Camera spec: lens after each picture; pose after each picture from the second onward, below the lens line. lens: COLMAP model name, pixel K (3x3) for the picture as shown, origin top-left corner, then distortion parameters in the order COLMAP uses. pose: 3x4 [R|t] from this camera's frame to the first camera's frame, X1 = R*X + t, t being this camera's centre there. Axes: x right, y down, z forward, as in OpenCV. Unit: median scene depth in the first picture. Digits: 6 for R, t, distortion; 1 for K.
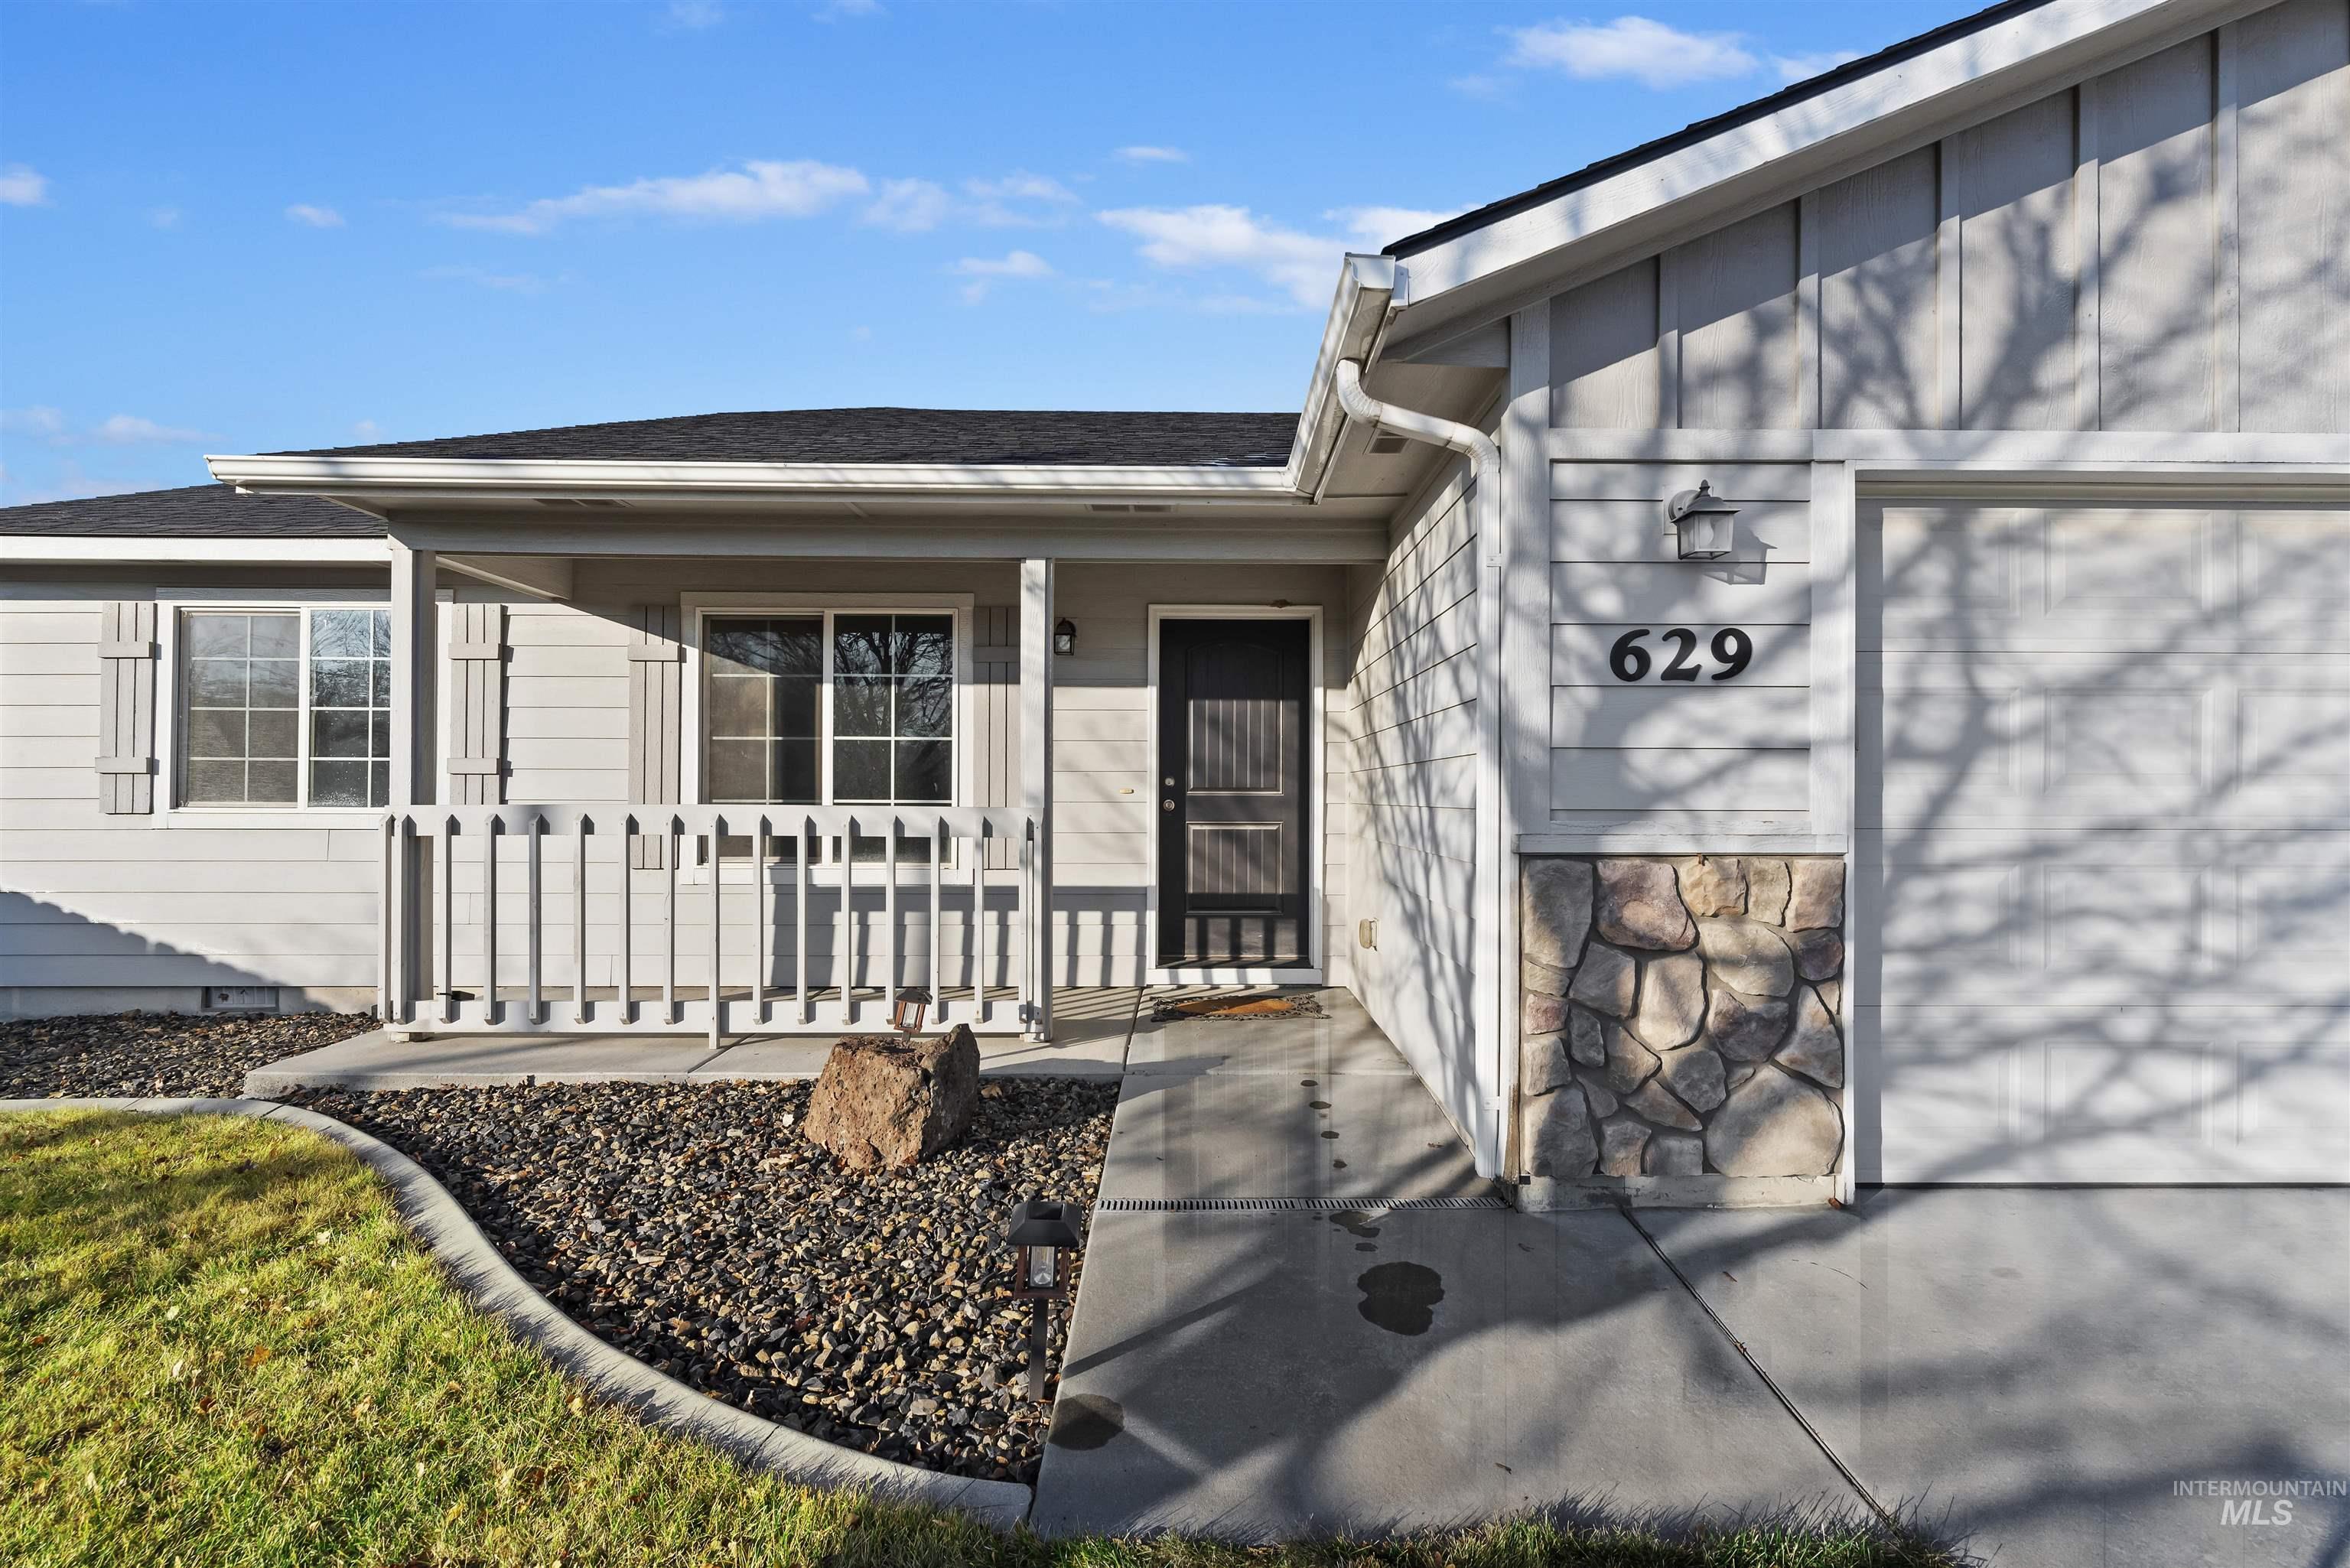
lens RADIAL K [[1037.2, 0, 1176.7], [0, 1037.2, 785.3], [0, 0, 1]] dist [0.000948, 0.000067]
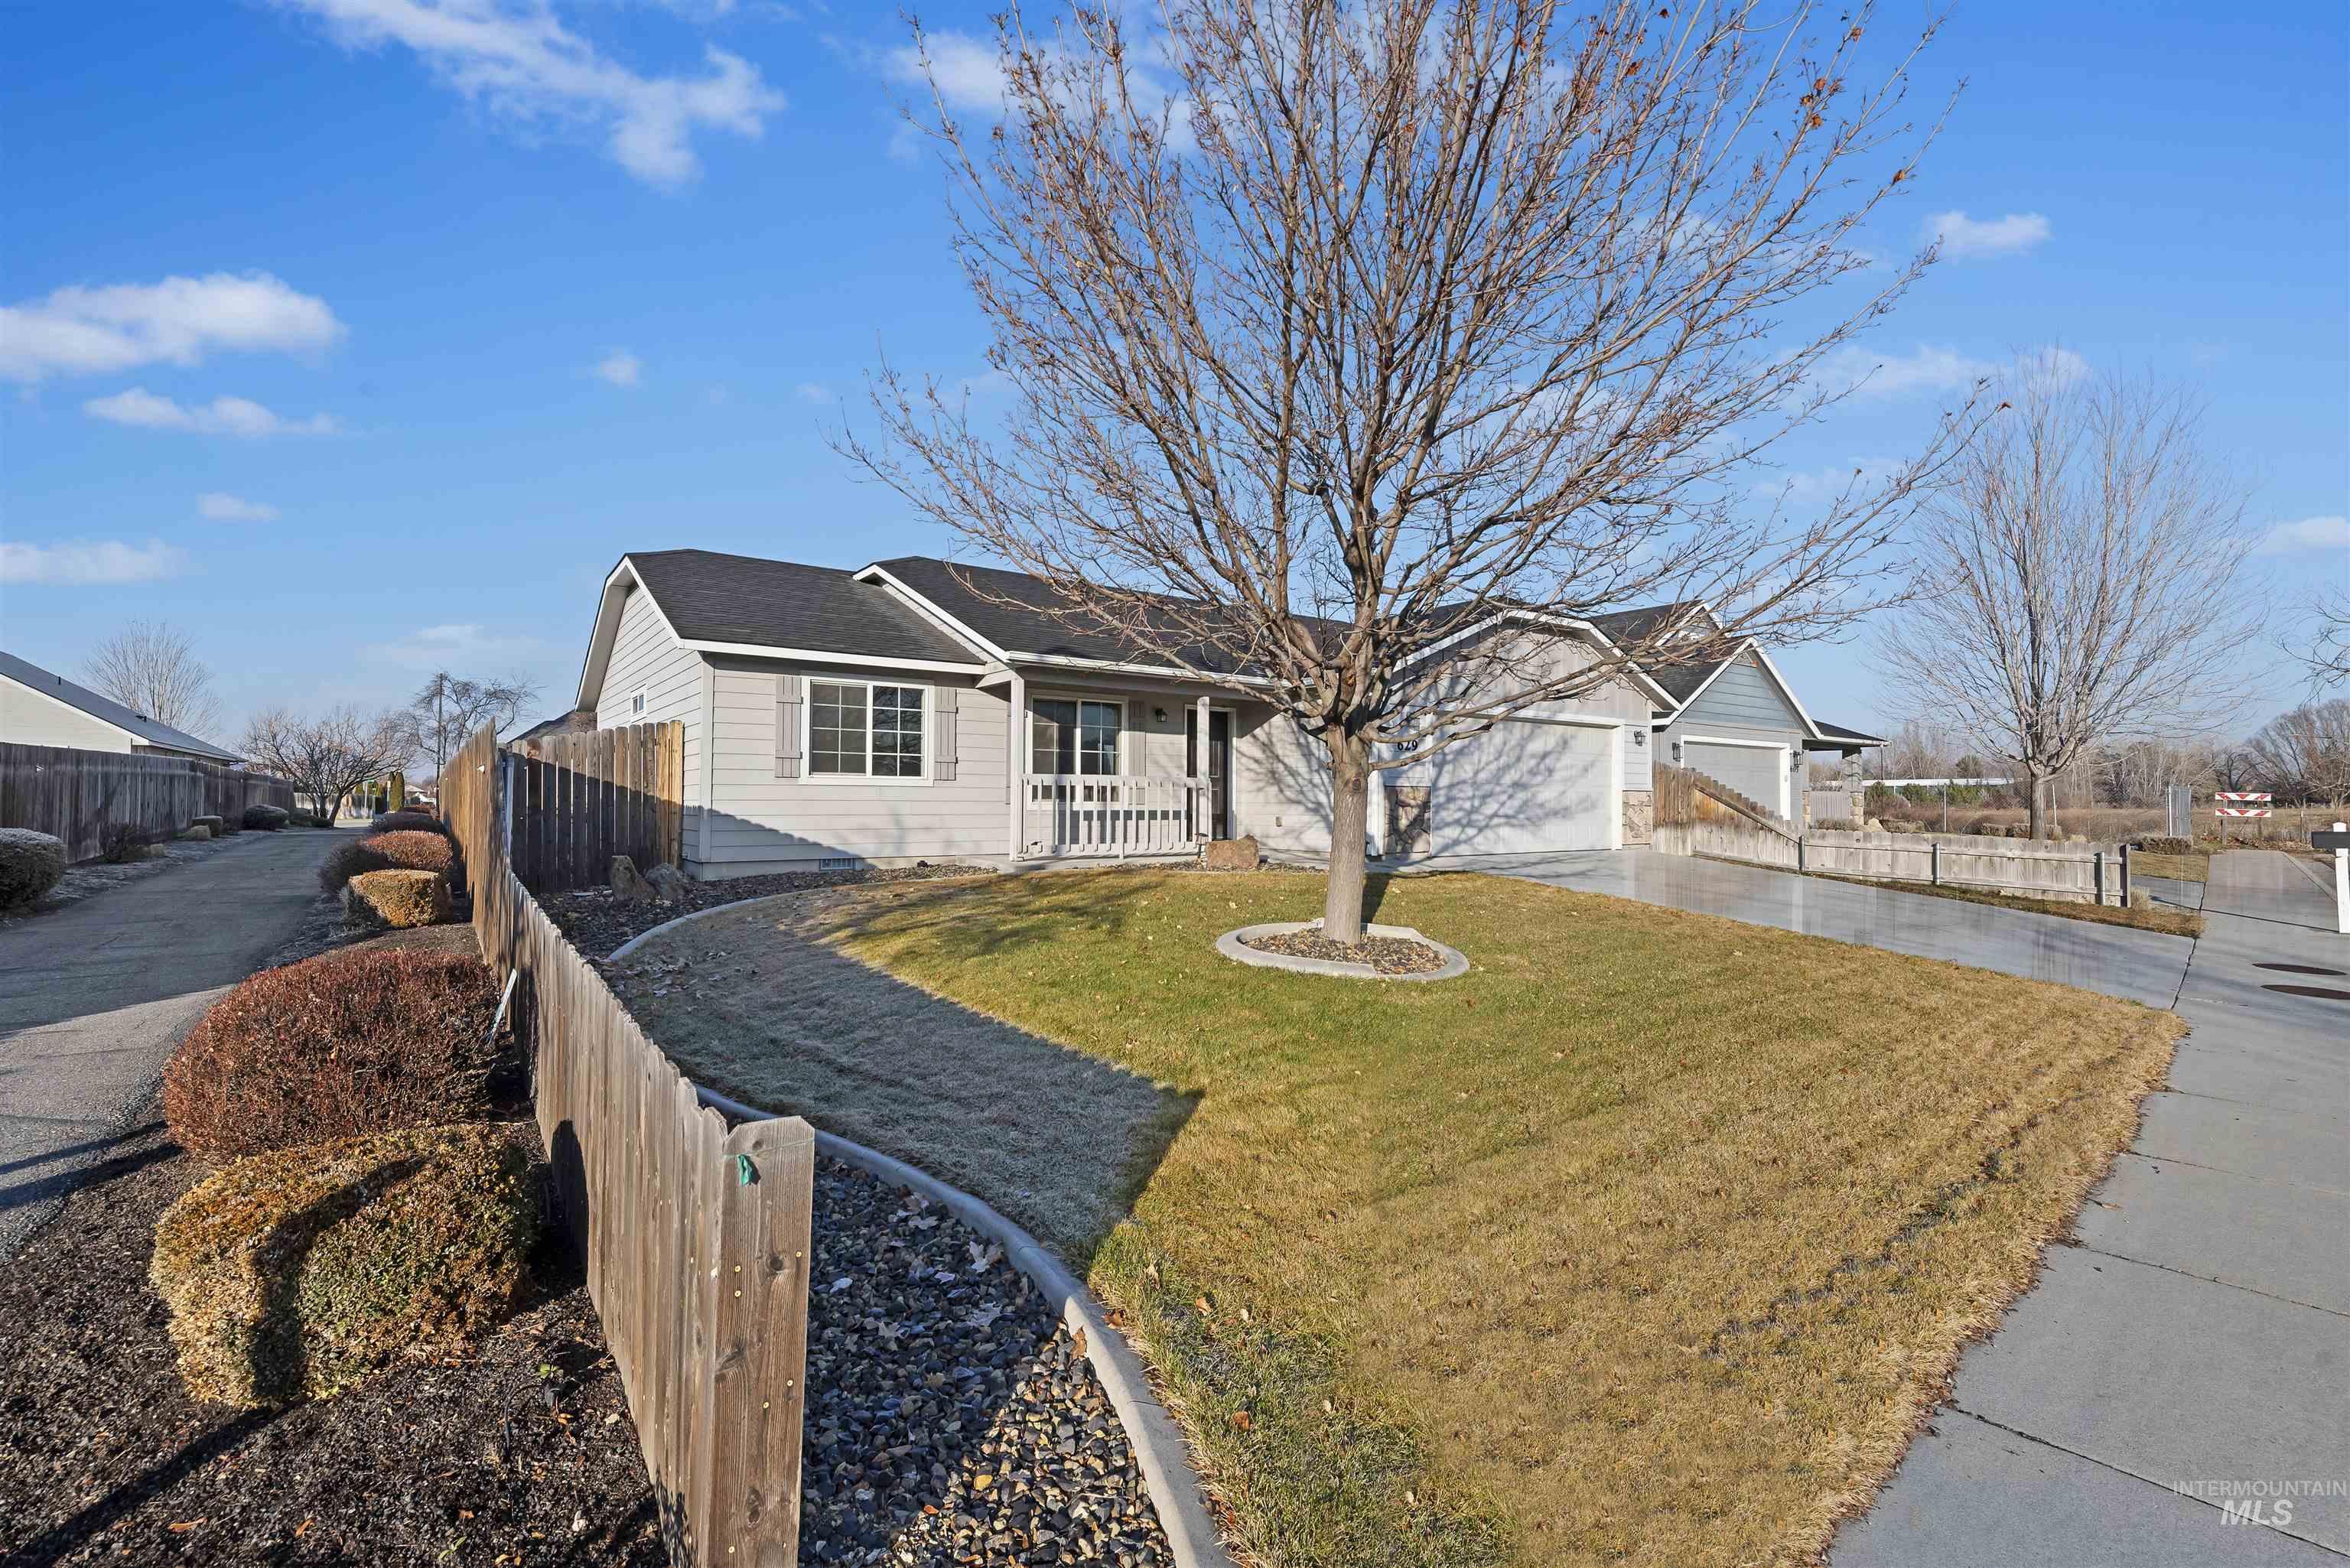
lens RADIAL K [[1037.2, 0, 1176.7], [0, 1037.2, 785.3], [0, 0, 1]] dist [0.000948, 0.000067]
pose [[0.818569, 0.006641, 0.574369, -3.022455], [-0.005434, 0.999978, -0.003818, 0.087379], [-0.574382, 0.000004, 0.818587, -2.242769]]
